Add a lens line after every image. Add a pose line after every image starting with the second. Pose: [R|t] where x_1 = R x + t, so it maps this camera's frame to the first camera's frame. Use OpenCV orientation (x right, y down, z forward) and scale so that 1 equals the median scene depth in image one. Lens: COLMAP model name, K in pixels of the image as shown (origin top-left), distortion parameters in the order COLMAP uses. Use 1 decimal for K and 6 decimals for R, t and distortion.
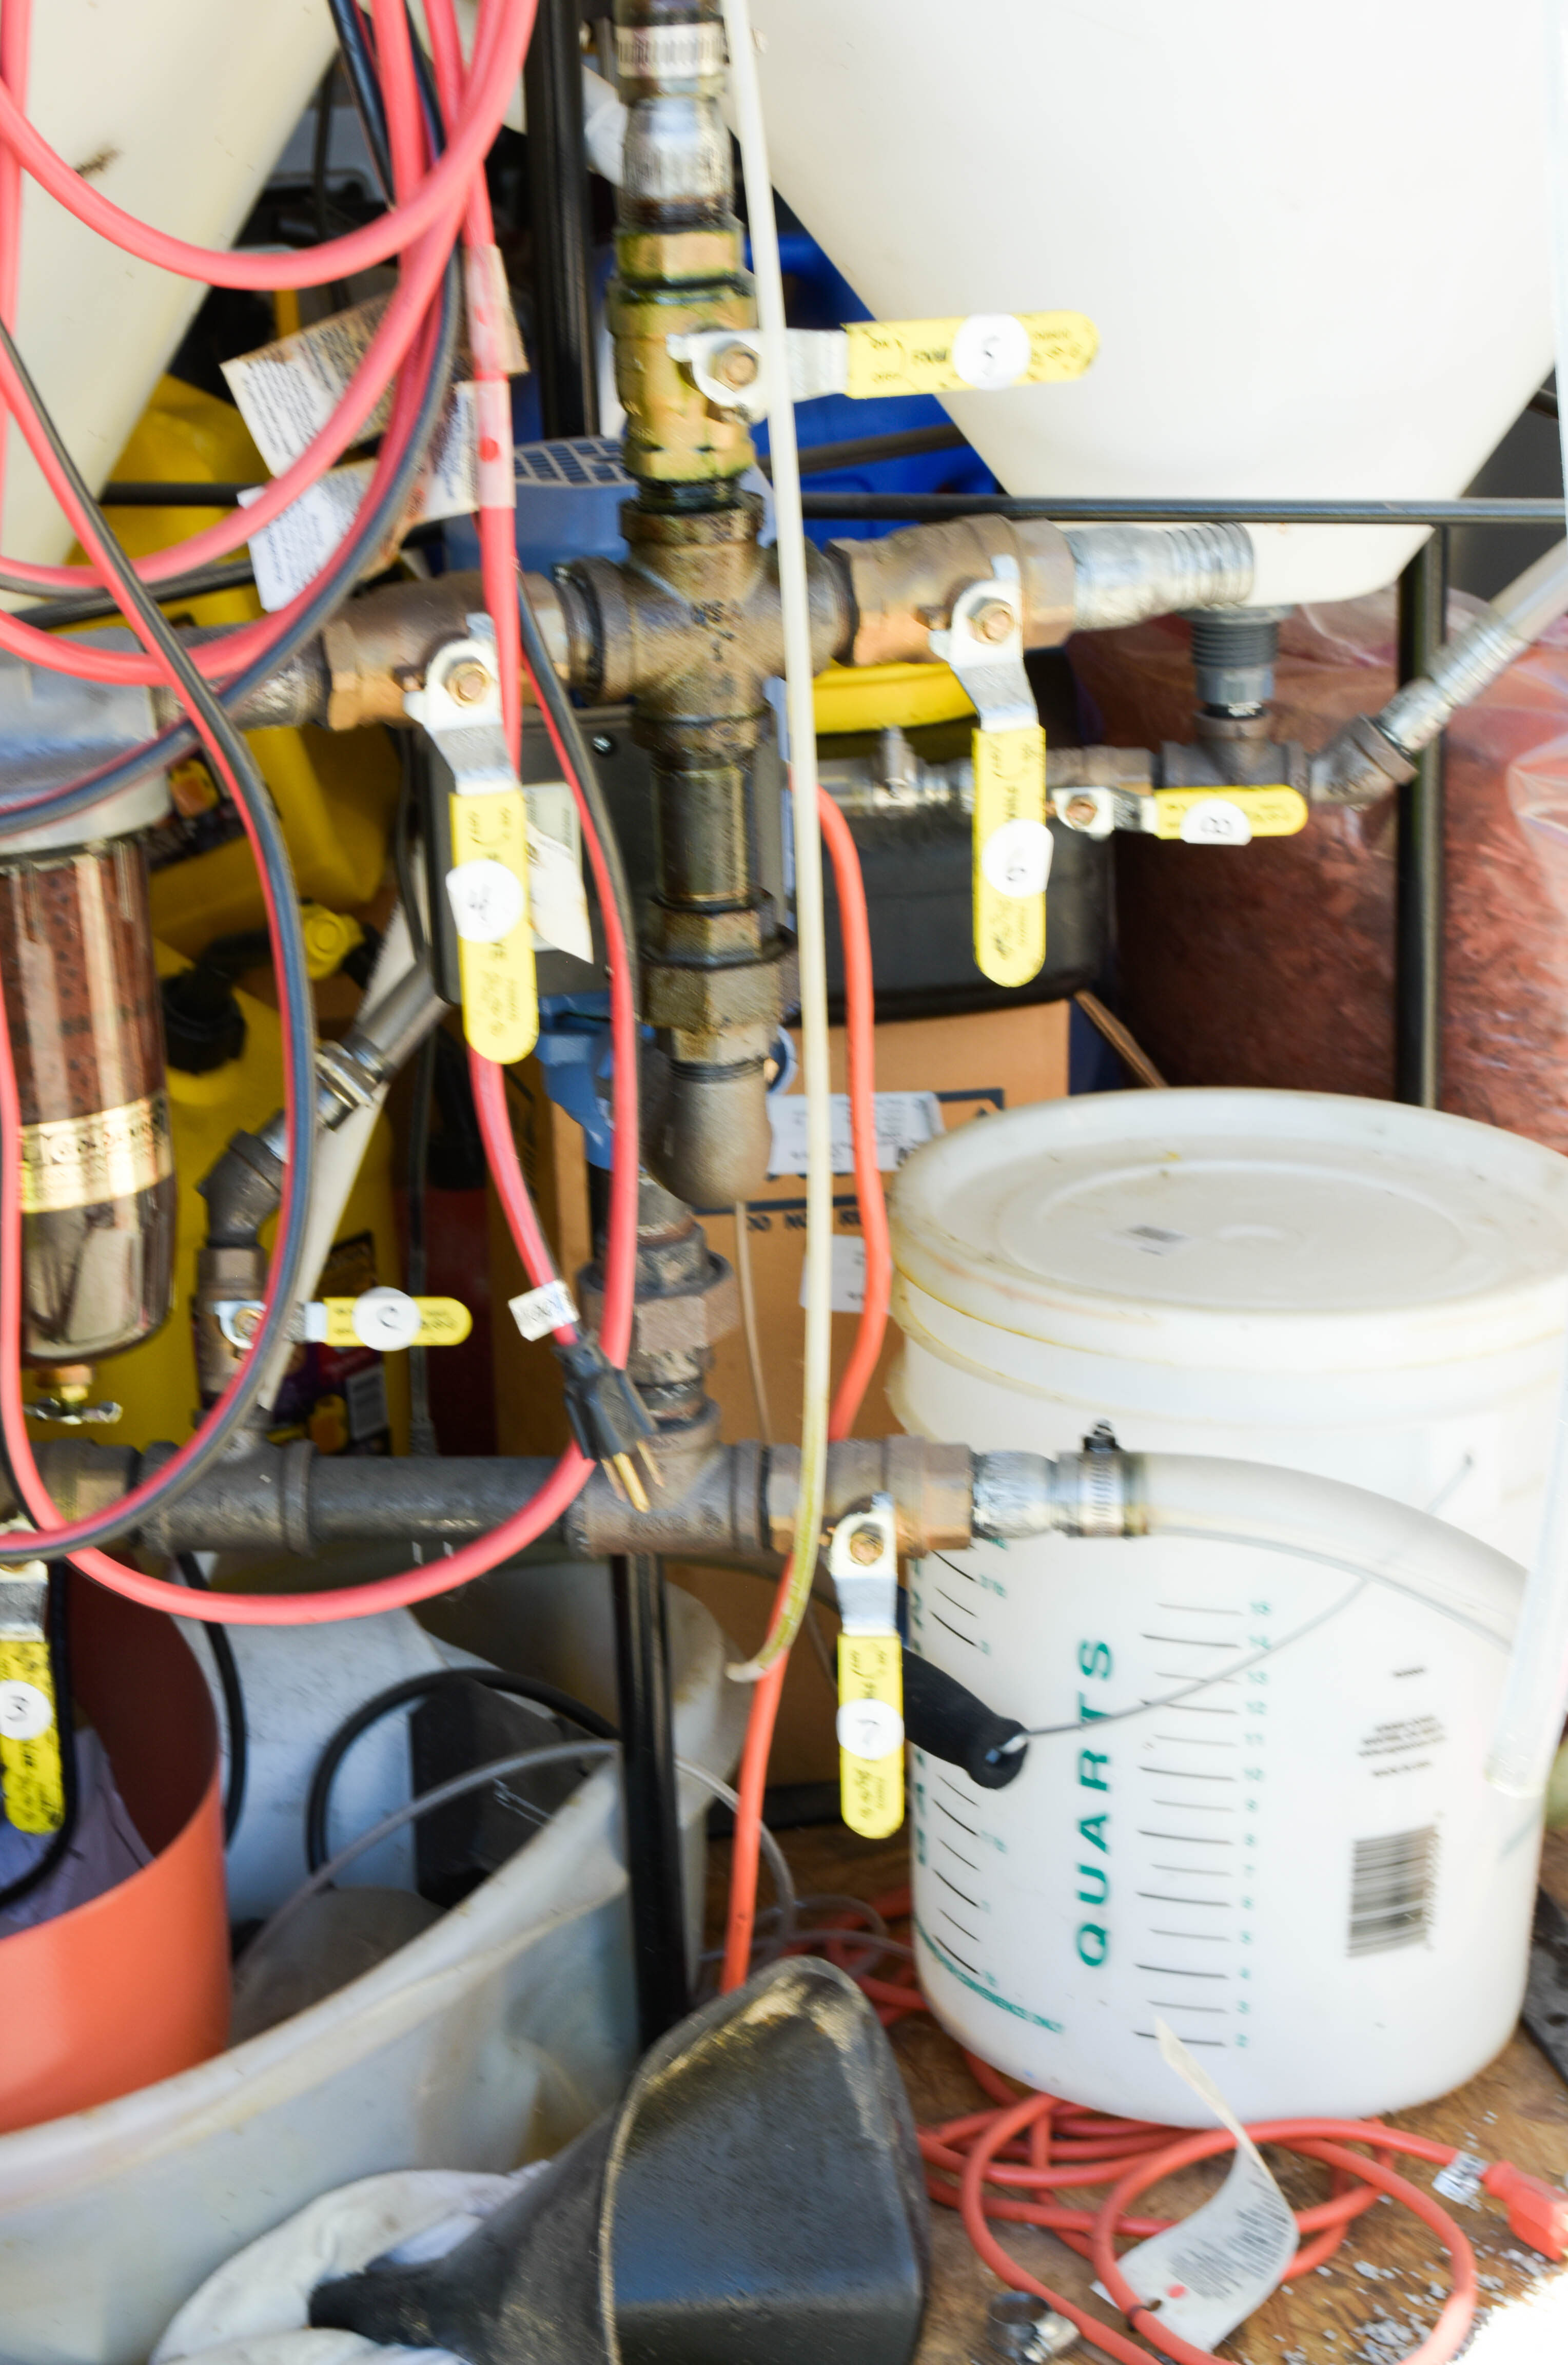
lens RADIAL K [[4210.0, 0, 792.2], [0, 4210.0, 1181.1], [0, 0, 1]] dist [-0.031909, 0.000000]
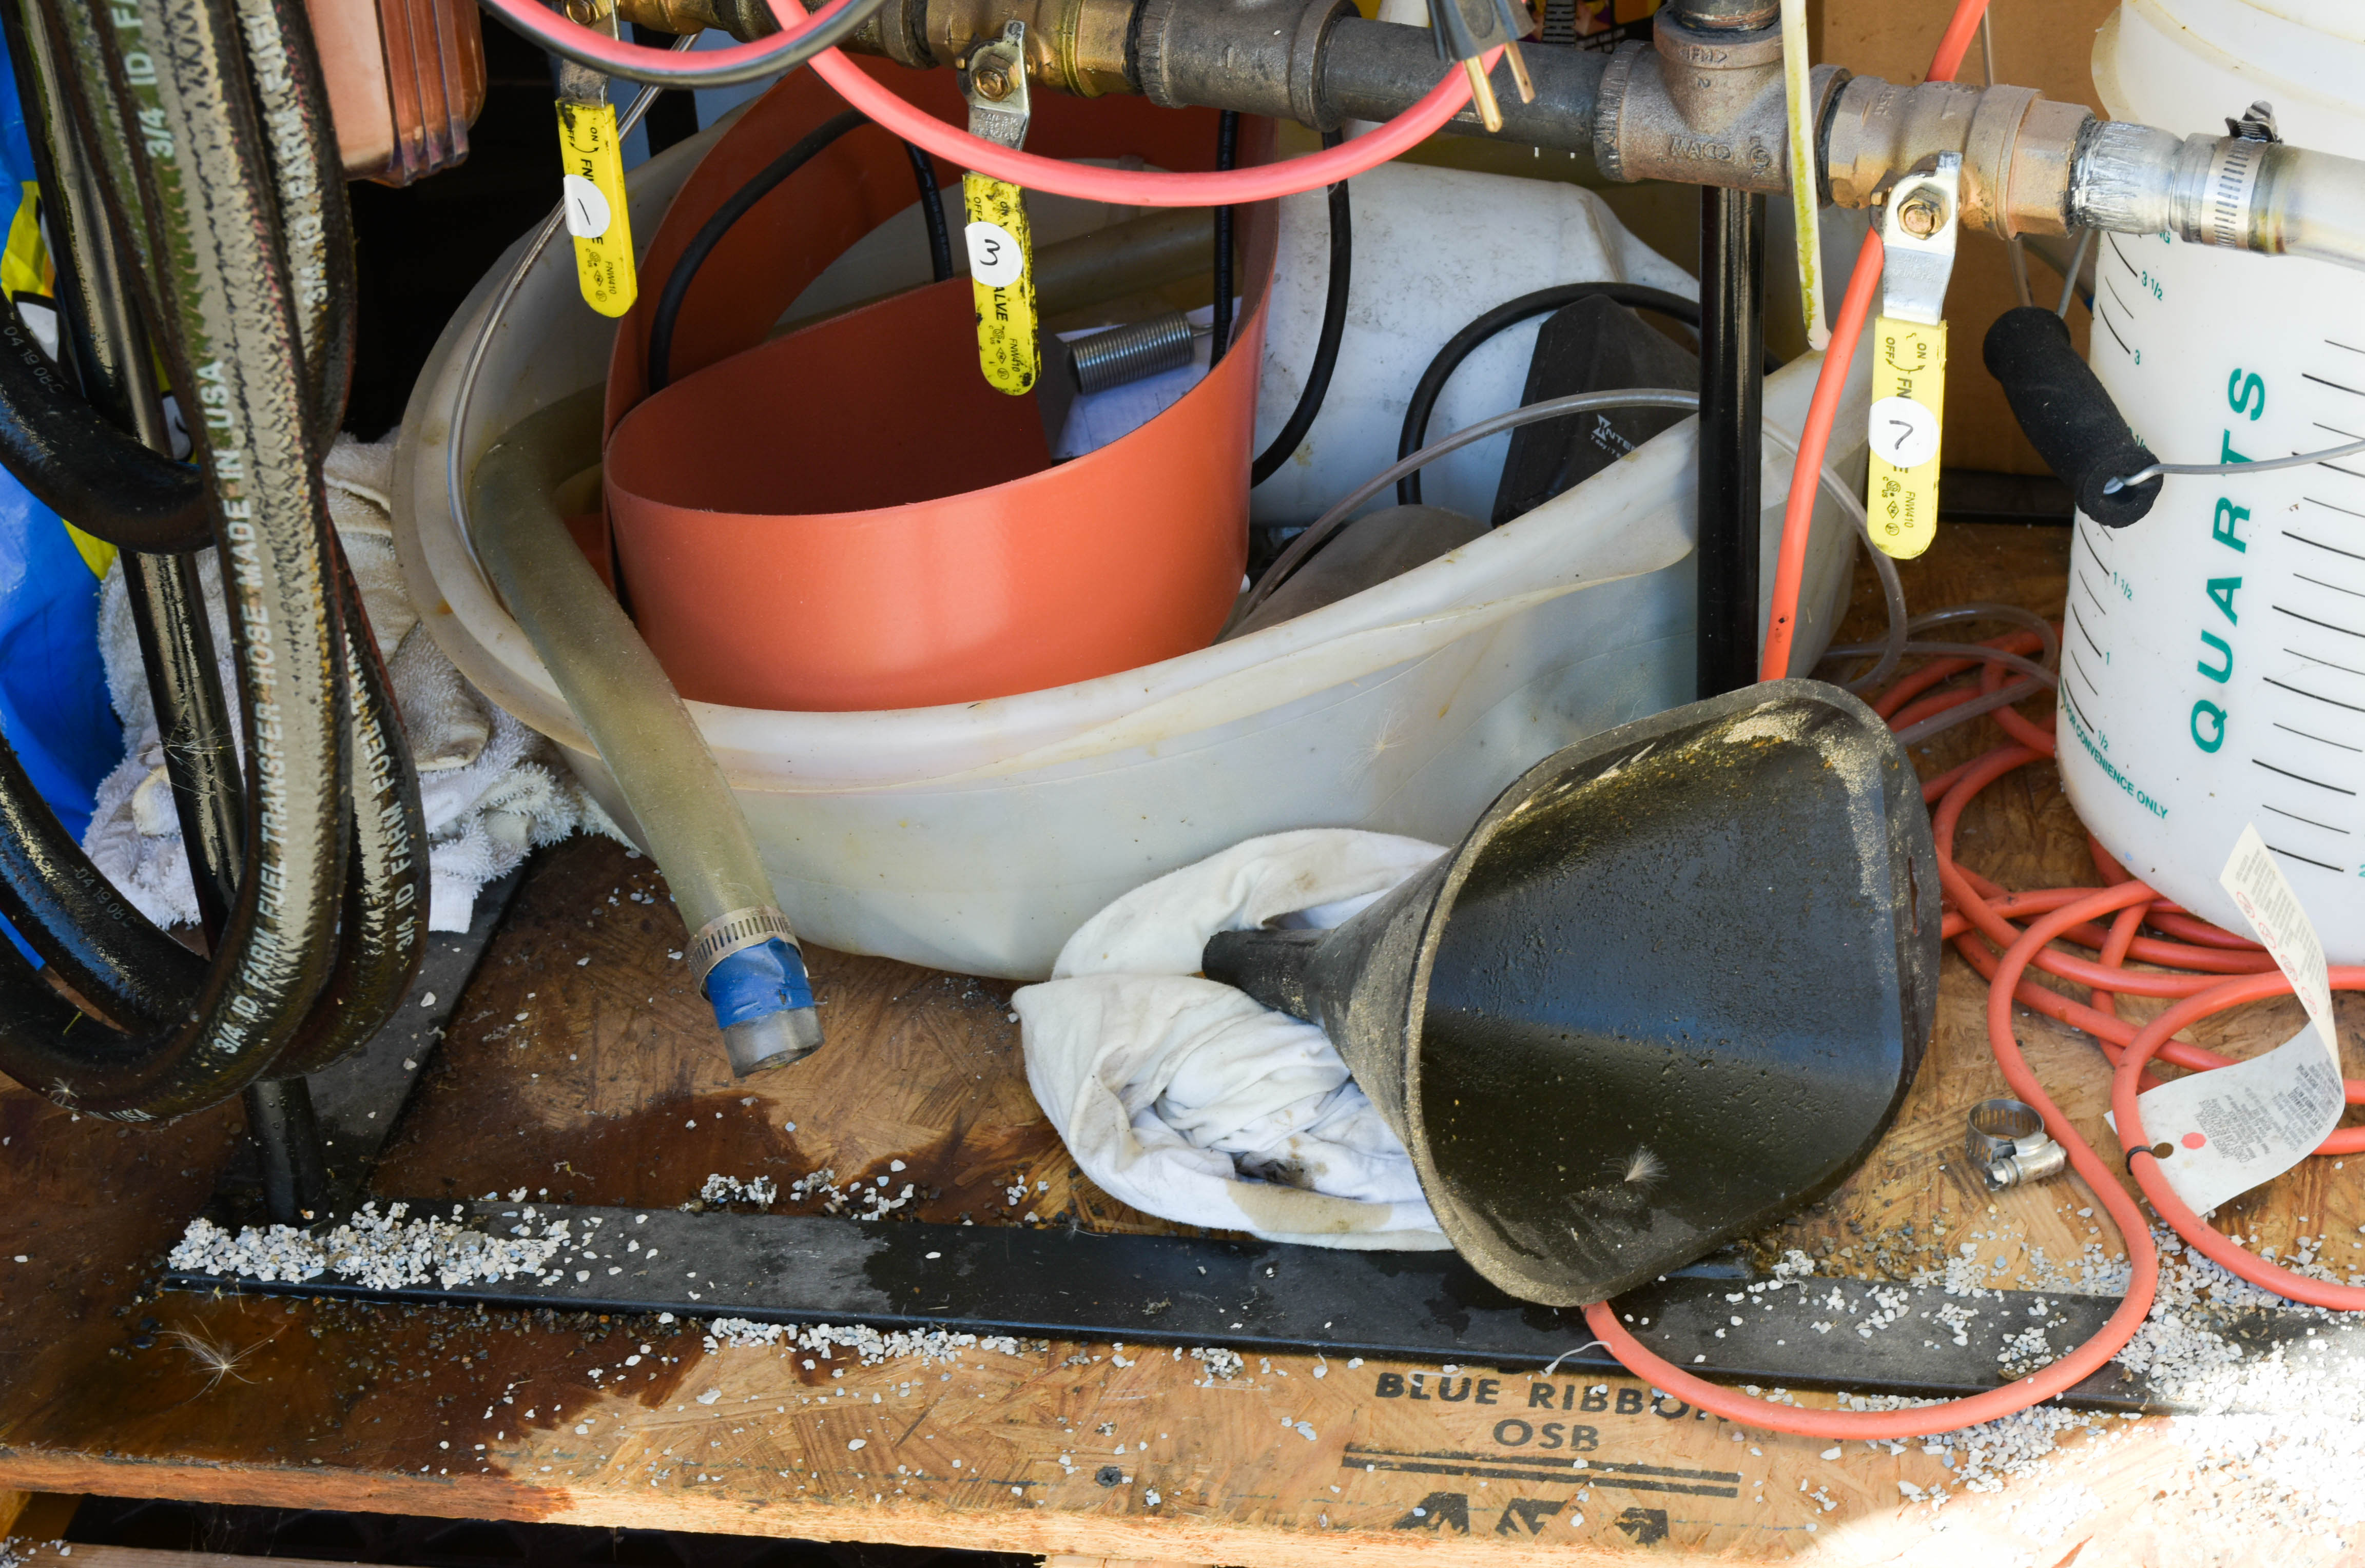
lens RADIAL K [[4210.0, 0, 1200.6], [0, 4210.0, 795.3], [0, 0, 1]] dist [-0.031909, 0.000000]
pose [[0.928320, 0.193202, -0.317639, 0.166562], [-0.107583, 0.957415, 0.267923, -0.009315], [0.355876, -0.214546, 0.909573, 0.173955]]
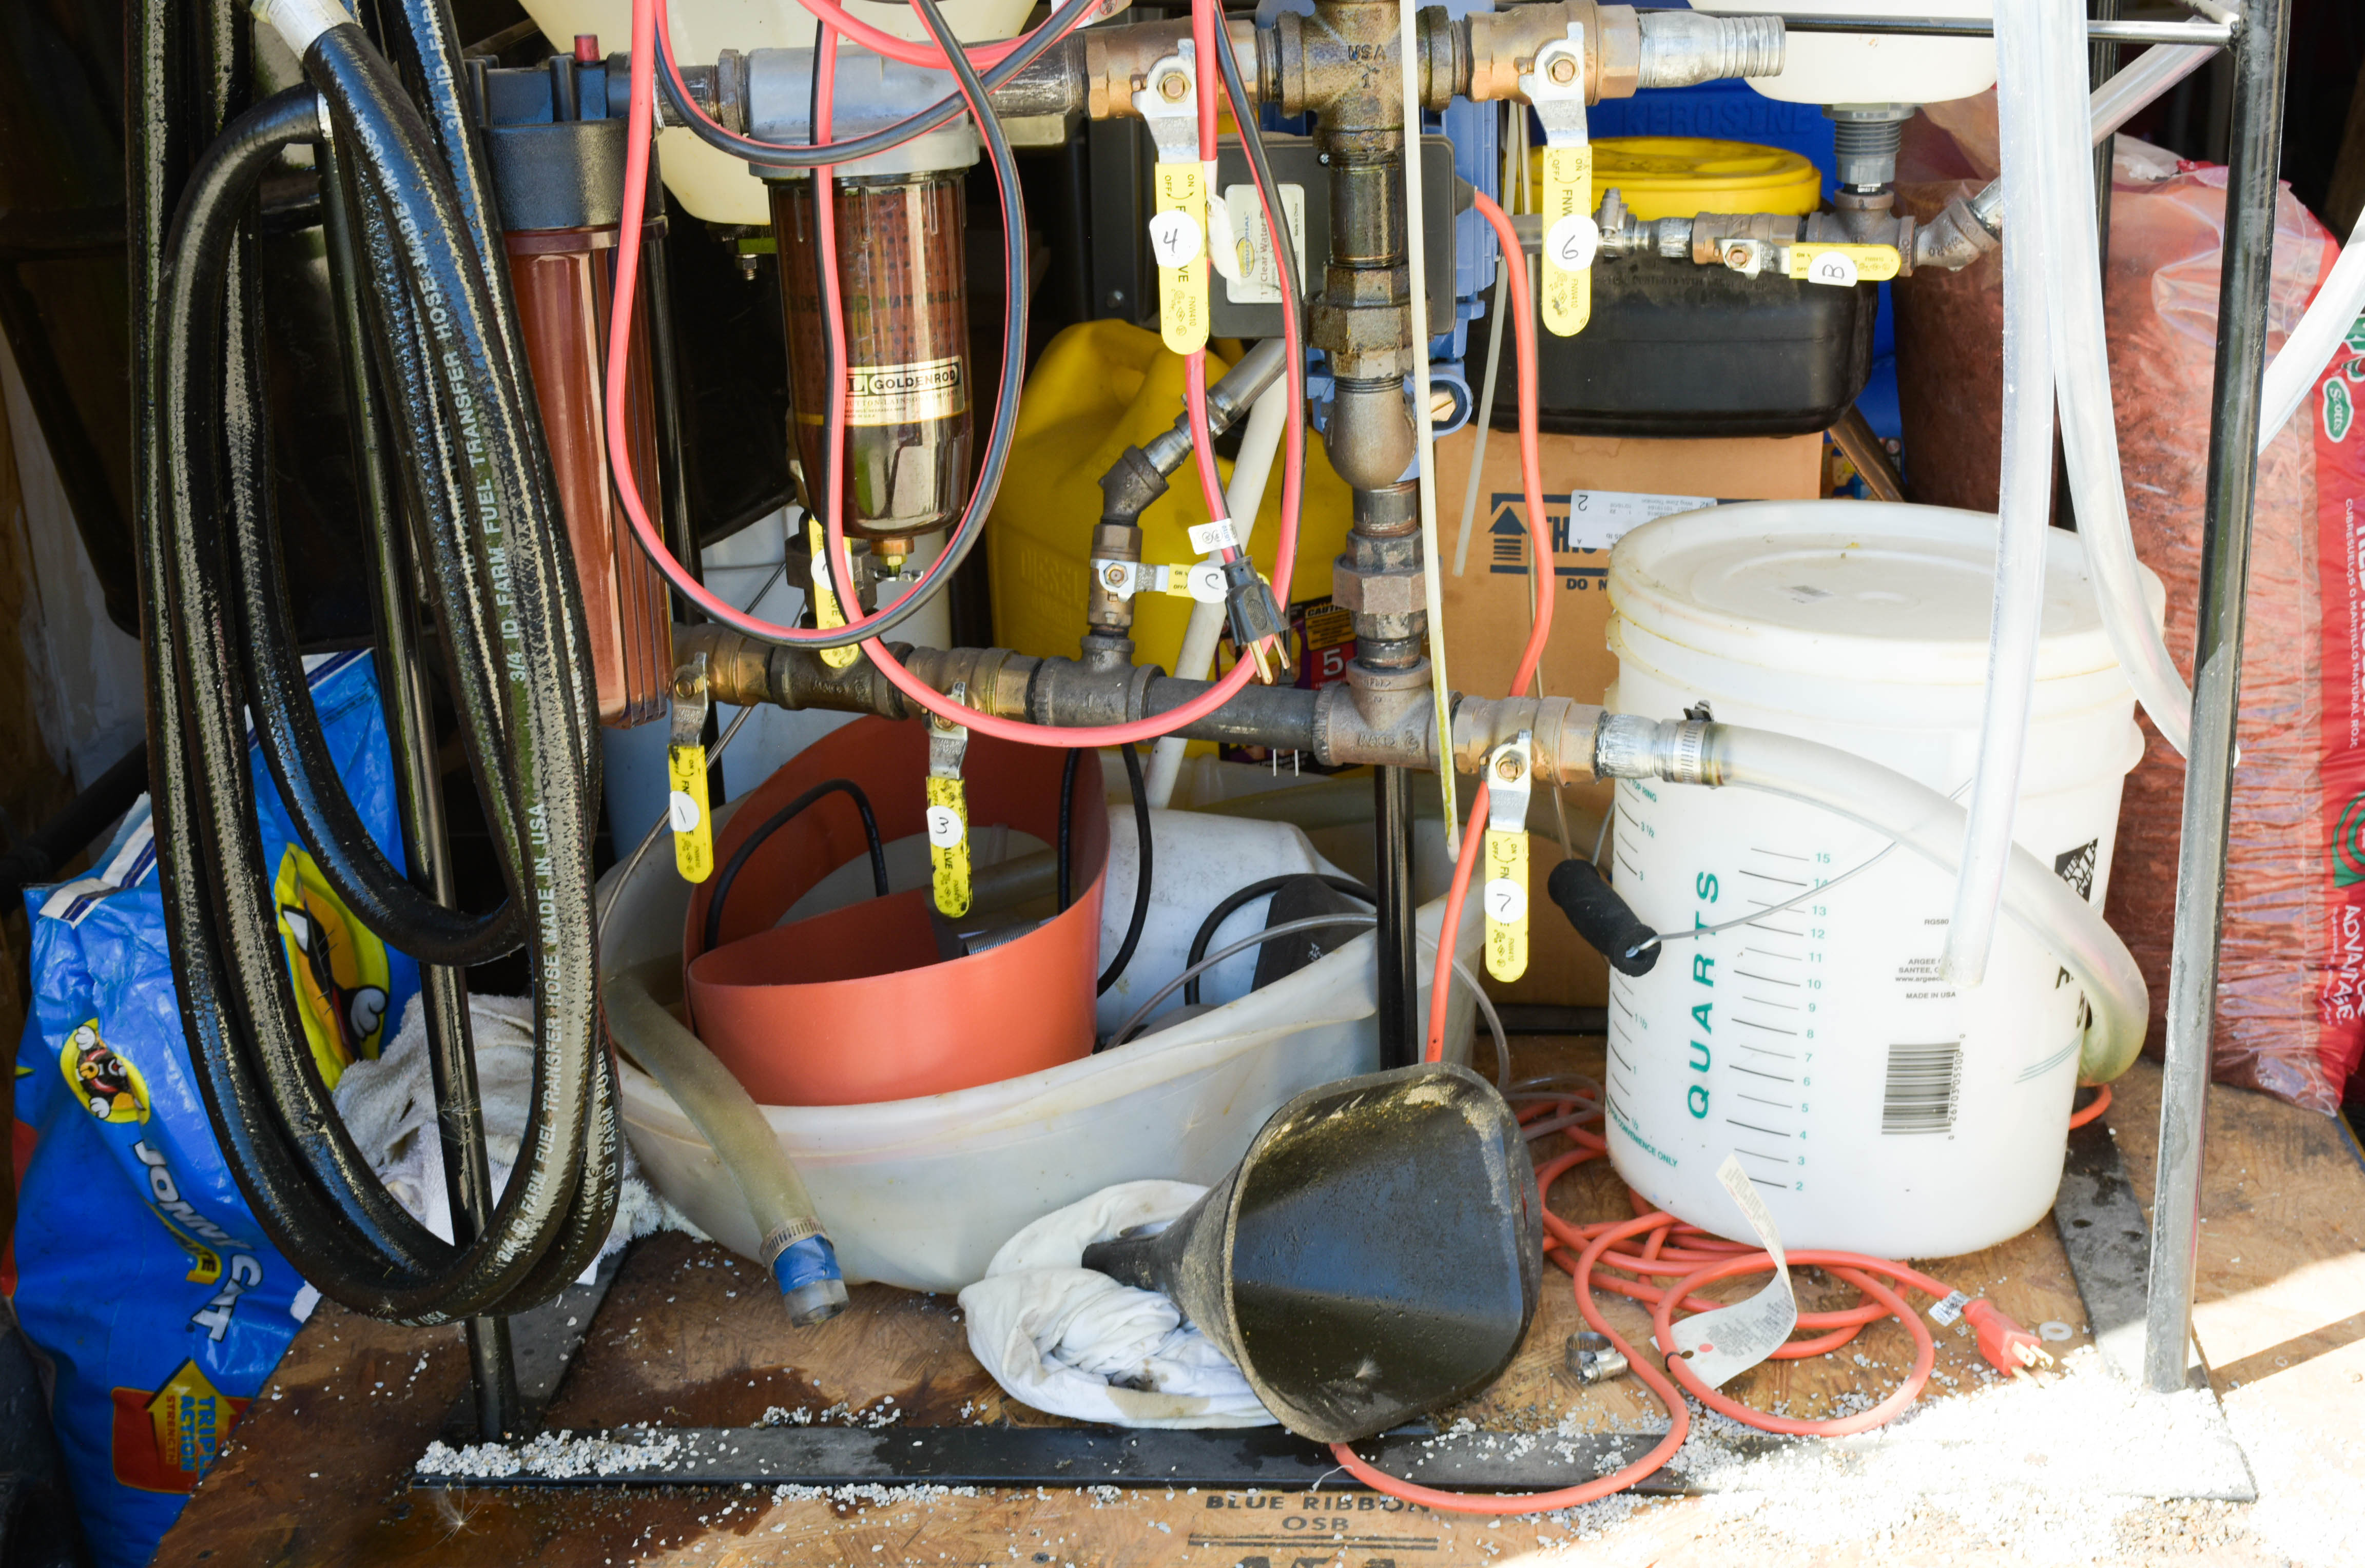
lens RADIAL K [[3224.4, 0, 1193.2], [0, 3224.4, 790.7], [0, 0, 1]] dist [-0.021220, 0.000000]
pose [[0.955214, 0.103616, -0.277181, 0.209930], [-0.099176, 0.994617, 0.030033, 0.071502], [0.278800, -0.001198, 0.960348, -0.052998]]
